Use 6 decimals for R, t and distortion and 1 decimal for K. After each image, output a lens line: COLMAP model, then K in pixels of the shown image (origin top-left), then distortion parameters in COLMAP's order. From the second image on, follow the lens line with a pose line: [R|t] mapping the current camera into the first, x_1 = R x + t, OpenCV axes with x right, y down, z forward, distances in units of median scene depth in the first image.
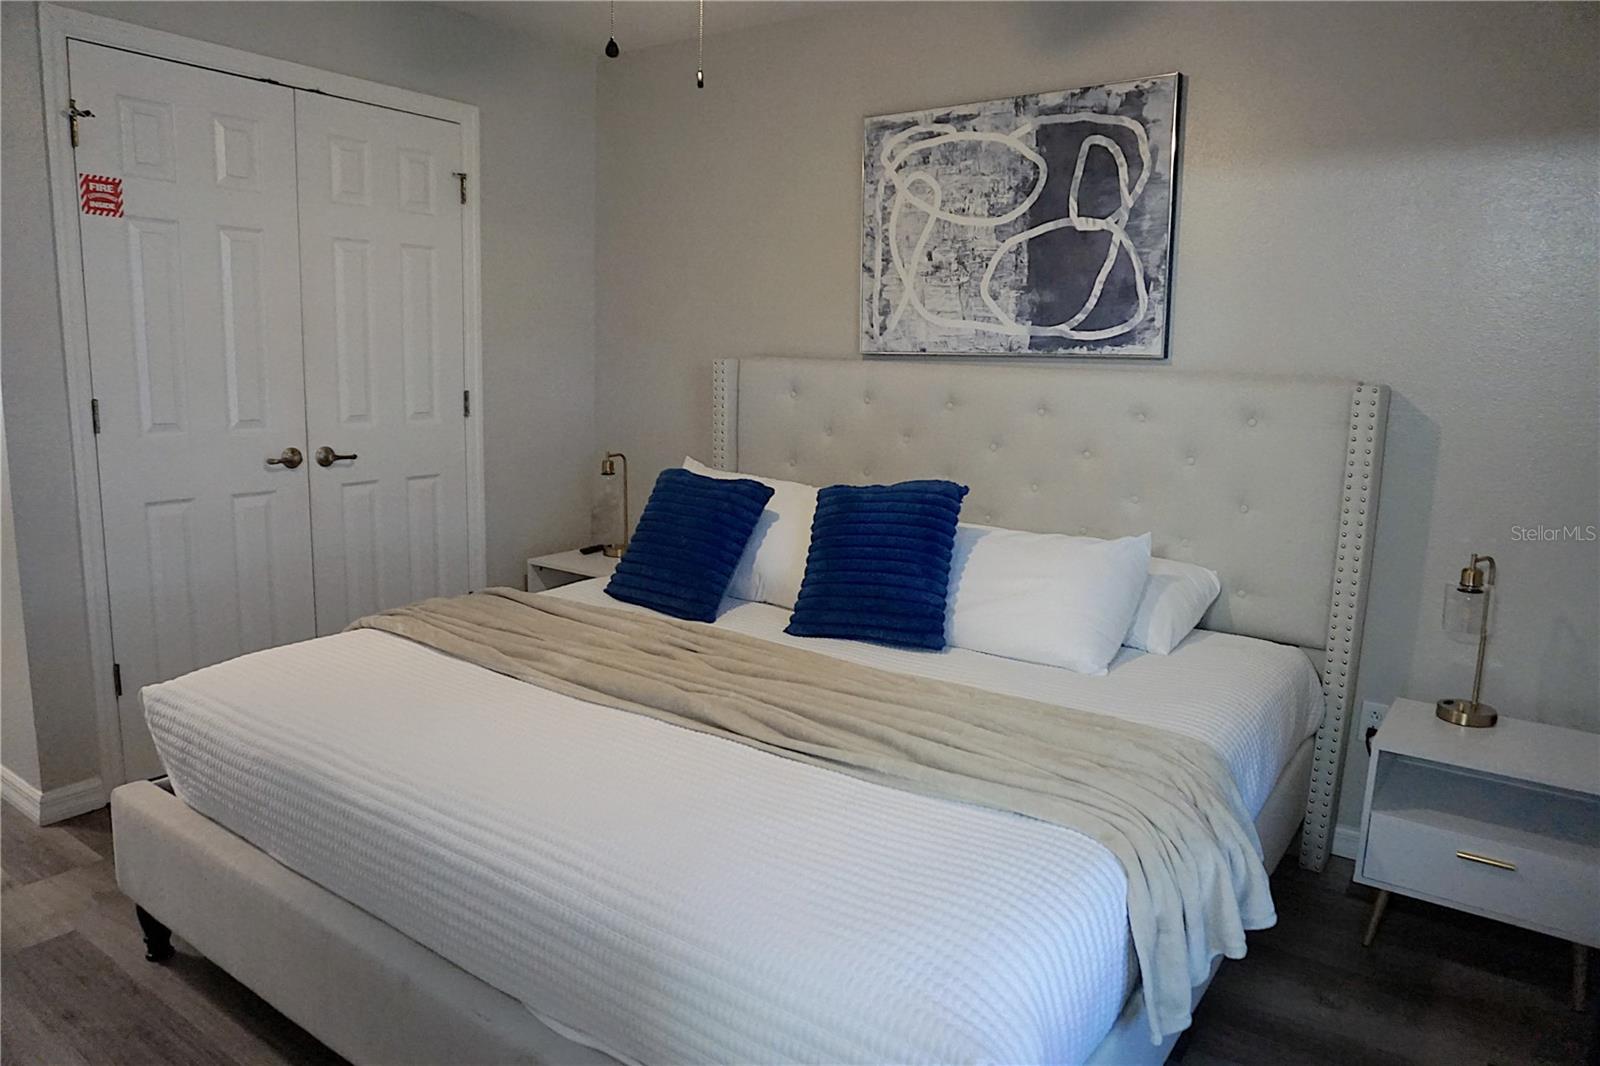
lens RADIAL K [[1047.6, 0, 800.0], [0, 1047.6, 533.0], [0, 0, 1]] dist [-0.060471, 0.032091]
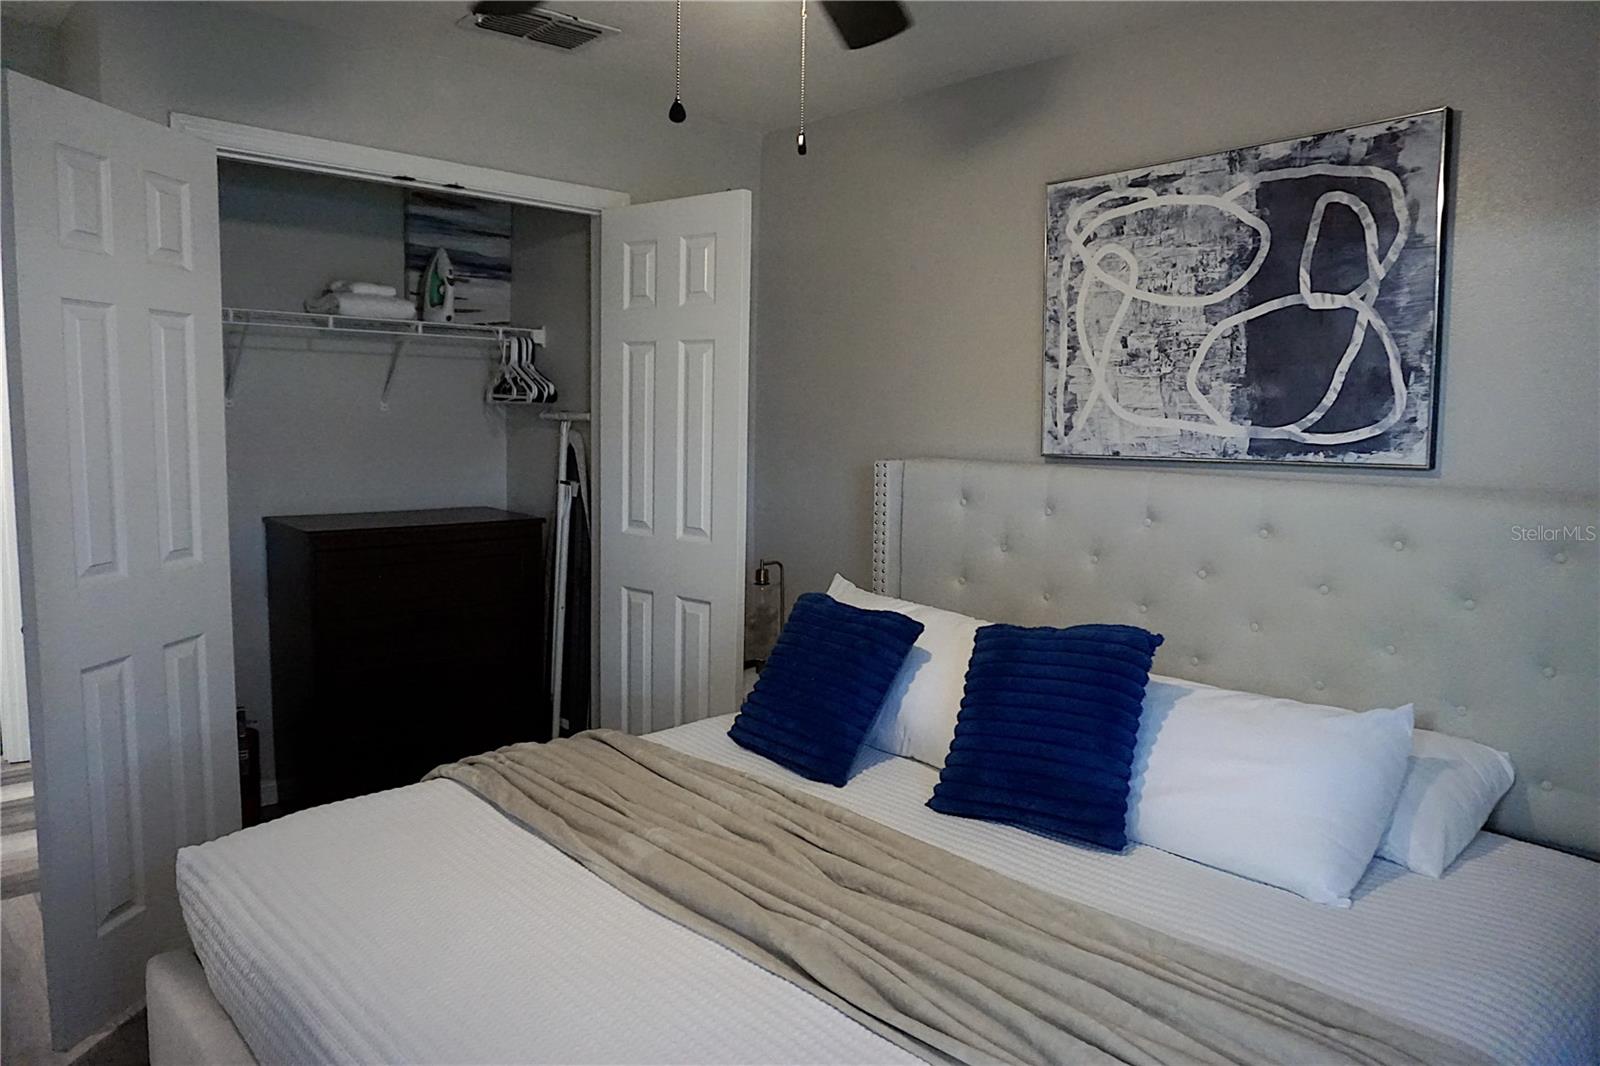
lens RADIAL K [[1047.6, 0, 800.0], [0, 1047.6, 533.0], [0, 0, 1]] dist [-0.060471, 0.032091]
pose [[0.978503, 0.014176, -0.205746, 0.046948], [-0.028172, 0.997471, -0.065257, -0.054950], [0.204301, 0.069651, 0.976427, 0.150952]]
